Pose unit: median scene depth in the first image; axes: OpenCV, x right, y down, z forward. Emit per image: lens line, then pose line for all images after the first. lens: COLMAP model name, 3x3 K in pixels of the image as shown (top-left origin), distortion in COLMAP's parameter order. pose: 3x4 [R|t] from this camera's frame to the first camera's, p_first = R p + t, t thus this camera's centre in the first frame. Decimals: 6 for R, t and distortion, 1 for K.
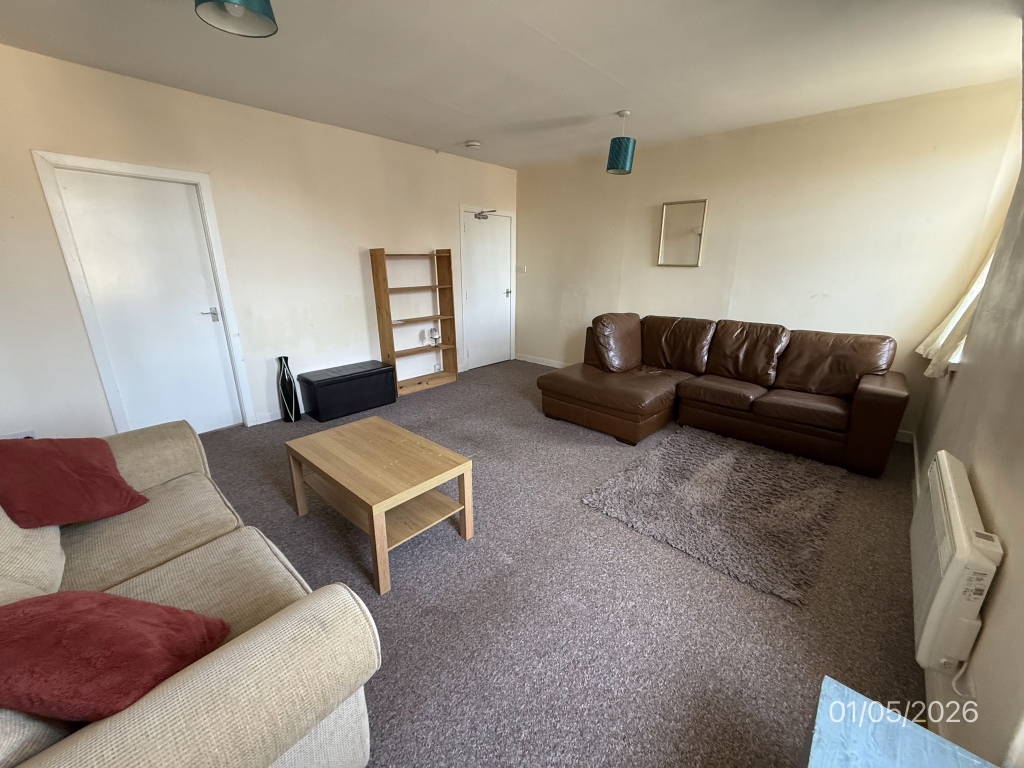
lens RADIAL K [[405.9, 0, 511.6], [0, 405.9, 386.0], [0, 0, 1]] dist [0.001951, -0.000176]
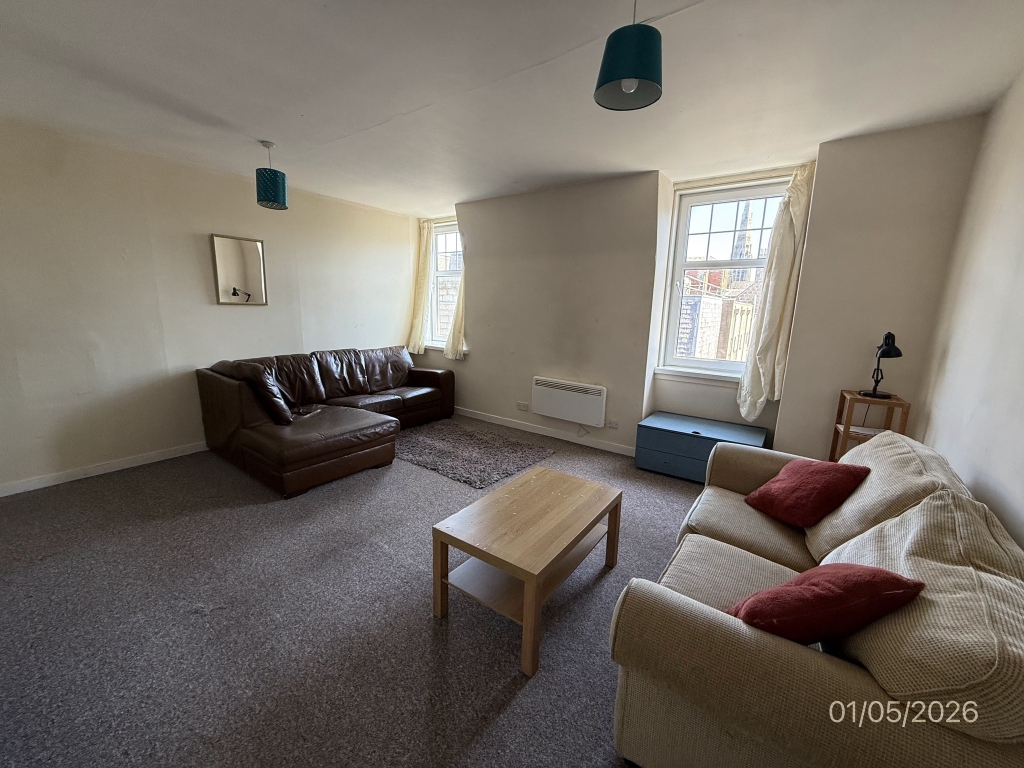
lens RADIAL K [[405.9, 0, 509.9], [0, 405.9, 384.4], [0, 0, 1]] dist [0.001951, -0.000176]
pose [[-0.106728, -0.200676, 0.973827, -0.772363], [0.266556, 0.937794, 0.222464, -0.217004], [-0.957892, 0.283323, -0.046598, 0.660012]]
